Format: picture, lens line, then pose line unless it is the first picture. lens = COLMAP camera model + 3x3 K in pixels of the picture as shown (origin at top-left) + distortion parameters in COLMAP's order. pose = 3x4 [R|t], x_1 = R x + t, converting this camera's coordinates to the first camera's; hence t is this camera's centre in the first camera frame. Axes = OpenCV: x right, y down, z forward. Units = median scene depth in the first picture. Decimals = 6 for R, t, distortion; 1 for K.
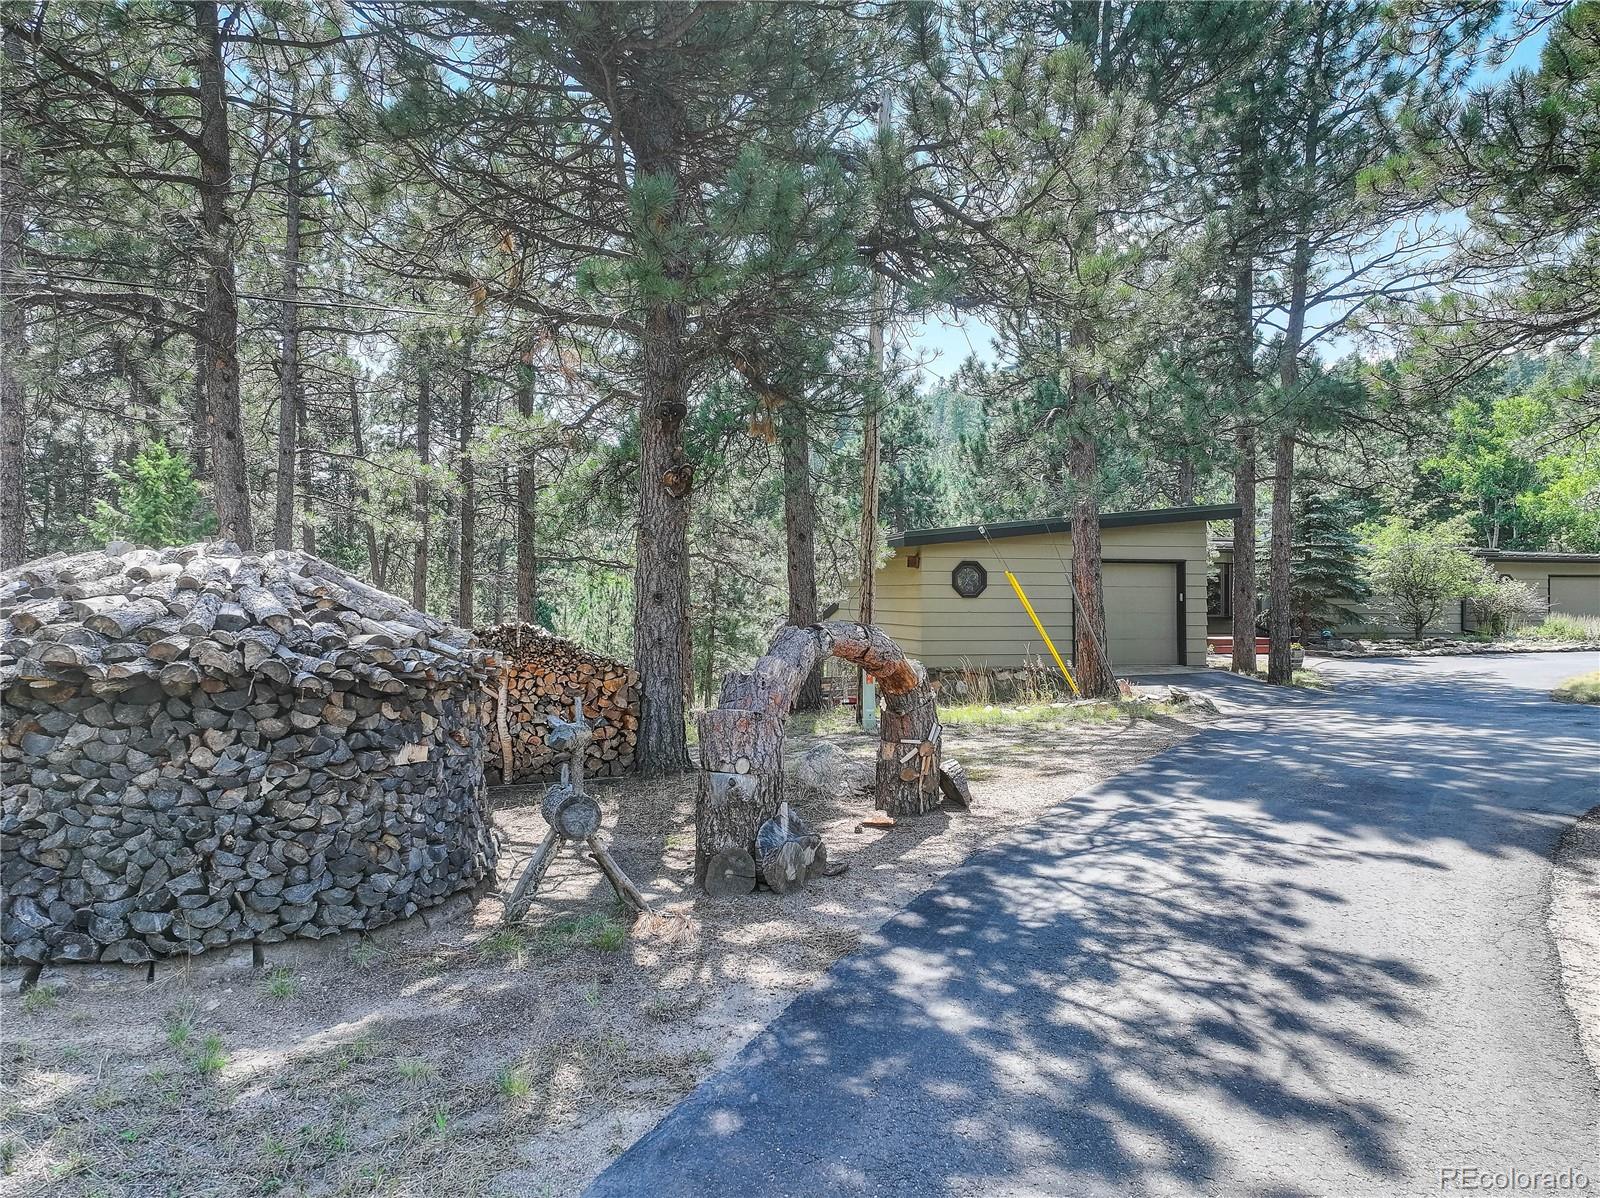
lens RADIAL K [[1125.3, 0, 801.4], [0, 1125.3, 599.2], [0, 0, 1]] dist [0.014187, 0.020529]
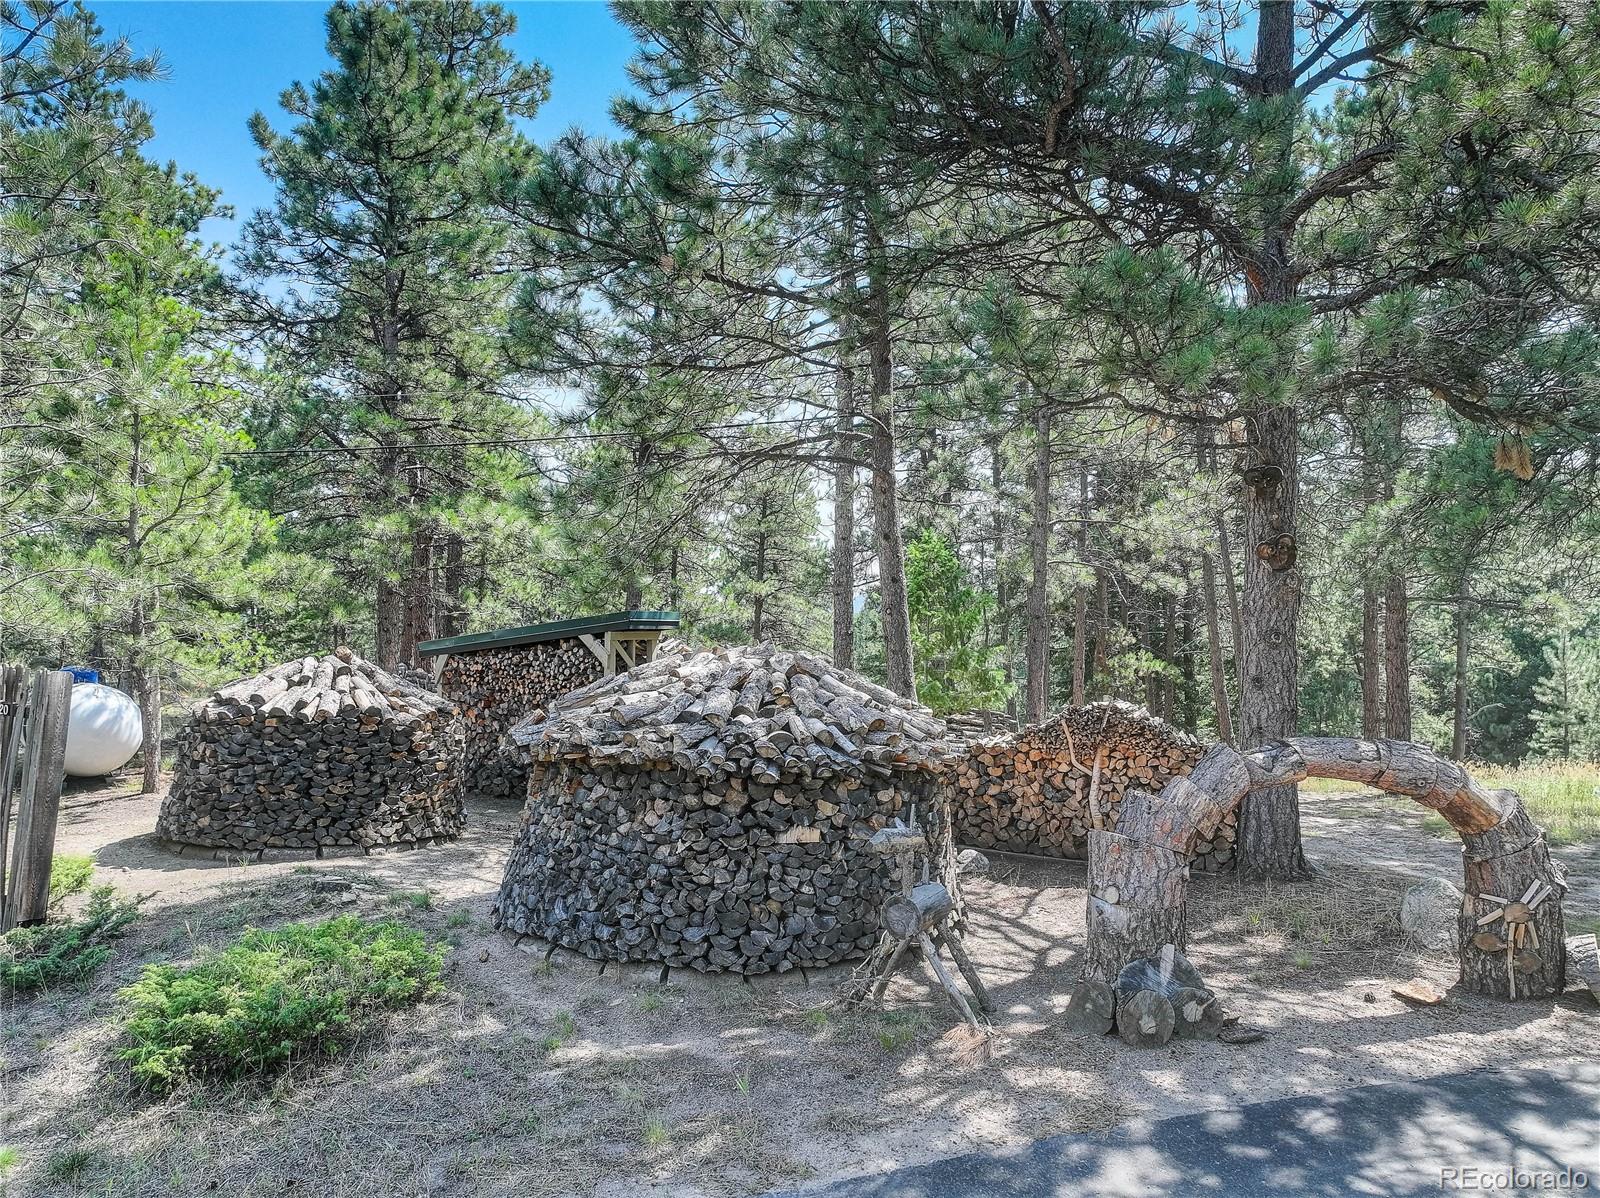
lens RADIAL K [[1125.3, 0, 802.0], [0, 1125.3, 601.1], [0, 0, 1]] dist [0.014187, 0.020529]
pose [[0.652649, -0.009606, -0.757599, 0.603339], [-0.000863, 0.999910, -0.013422, -0.101207], [0.757660, 0.009414, 0.652582, 0.240048]]
